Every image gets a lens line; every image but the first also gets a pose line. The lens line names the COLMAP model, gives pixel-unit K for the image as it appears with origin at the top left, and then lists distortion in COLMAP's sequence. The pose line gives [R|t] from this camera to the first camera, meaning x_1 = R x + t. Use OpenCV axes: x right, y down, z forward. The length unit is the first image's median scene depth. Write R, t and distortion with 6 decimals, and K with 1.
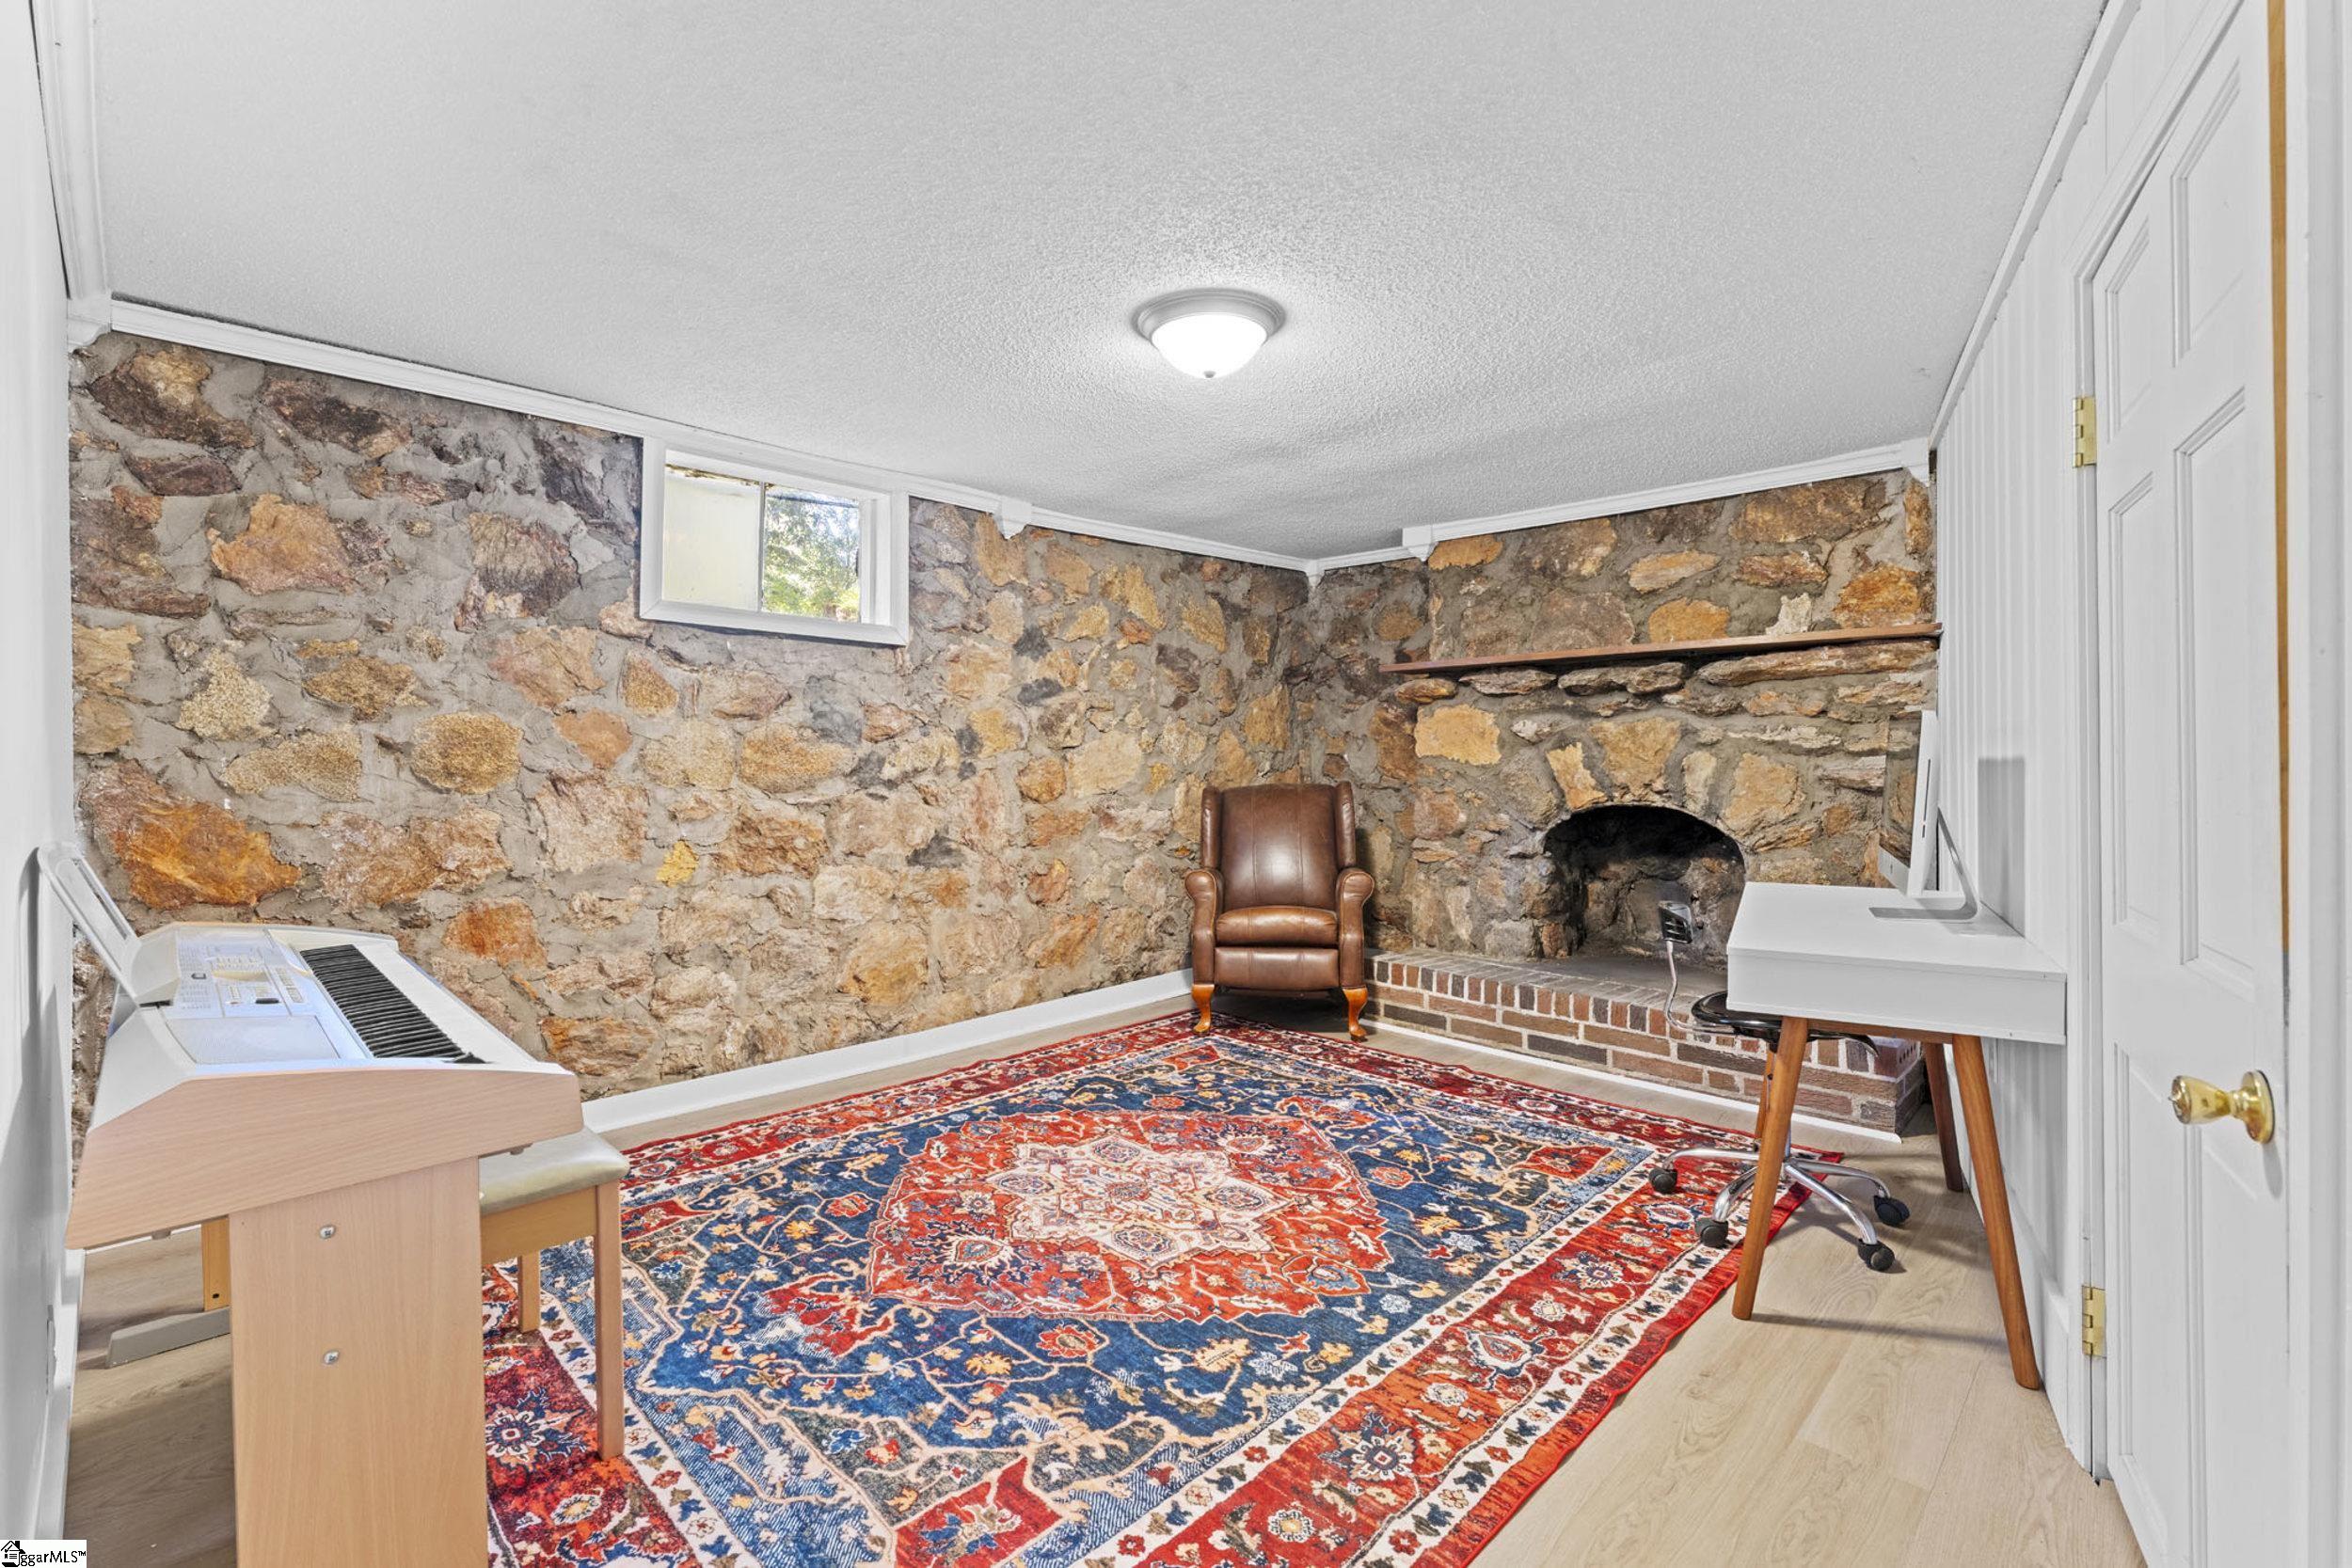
lens RADIAL K [[1042.8, 0, 1176.5], [0, 1042.8, 770.9], [0, 0, 1]] dist [-0.001737, 0.000104]
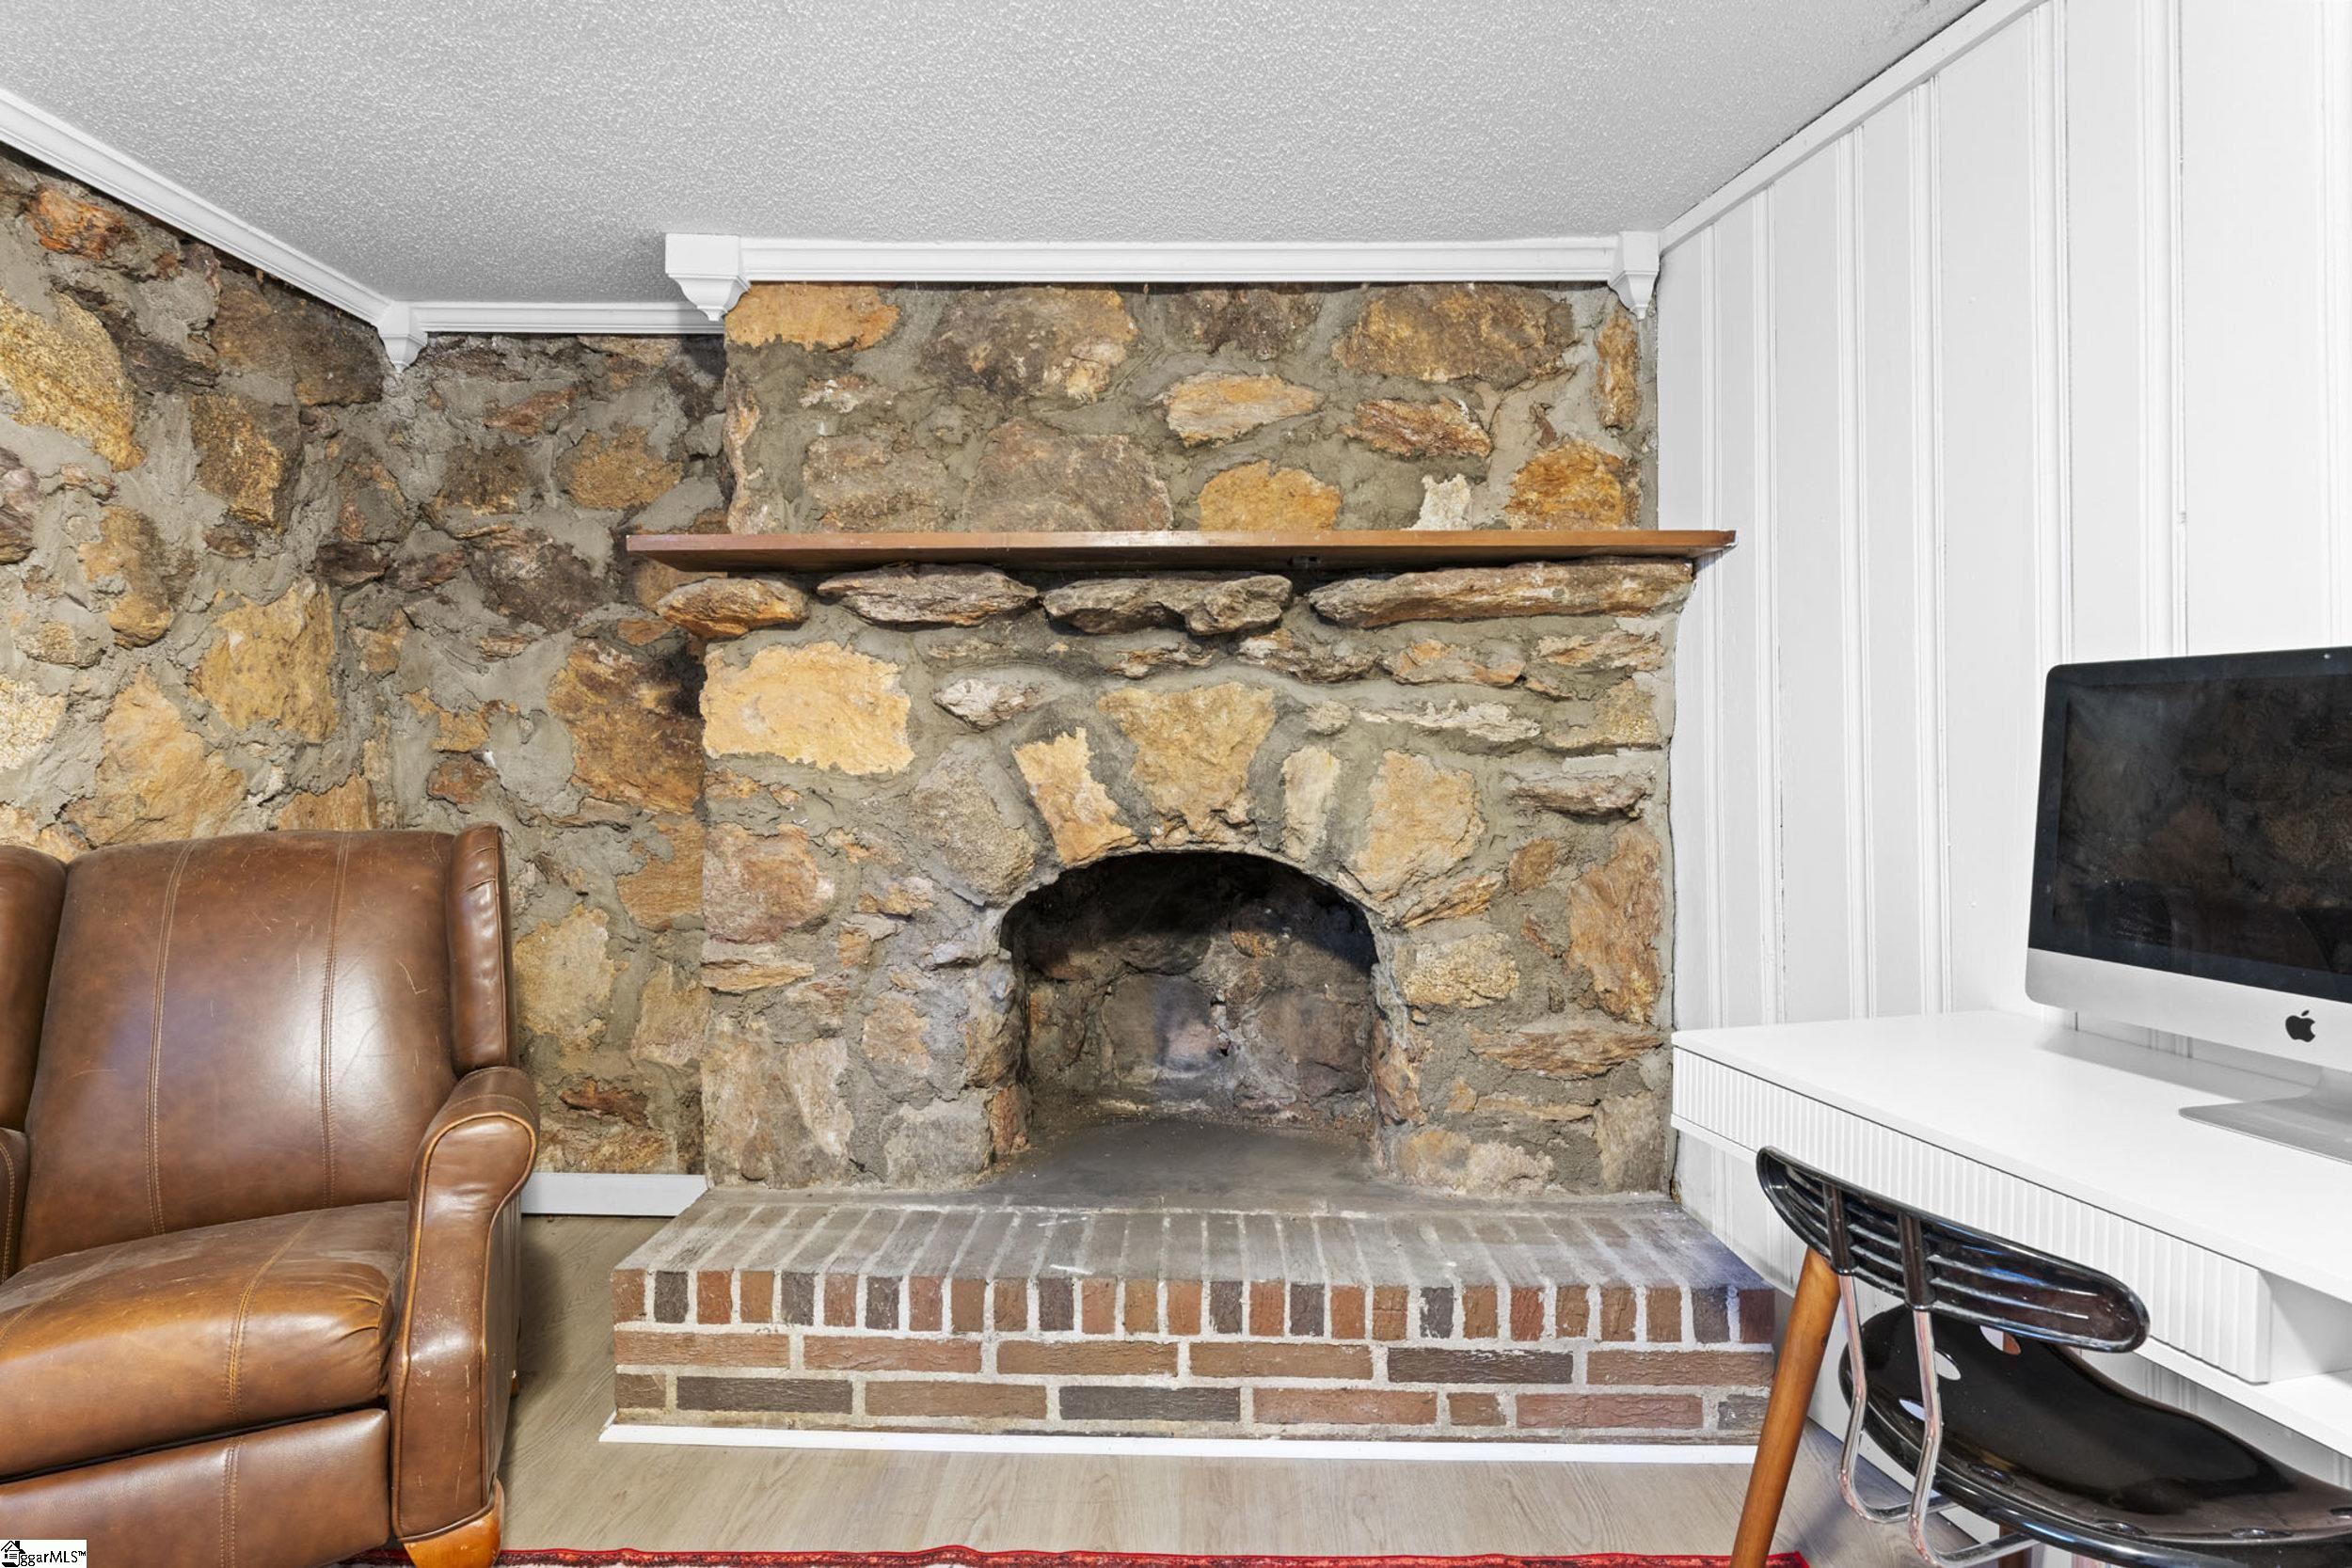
lens RADIAL K [[1146.4, 0, 1140.9], [0, 1146.4, 785.5], [0, 0, 1]] dist [-0.000326, -0.001031]
pose [[0.720894, -0.014352, 0.692896, 0.027858], [0.008592, 0.999894, 0.011772, -0.006079], [-0.692992, -0.002533, 0.720941, 0.582487]]
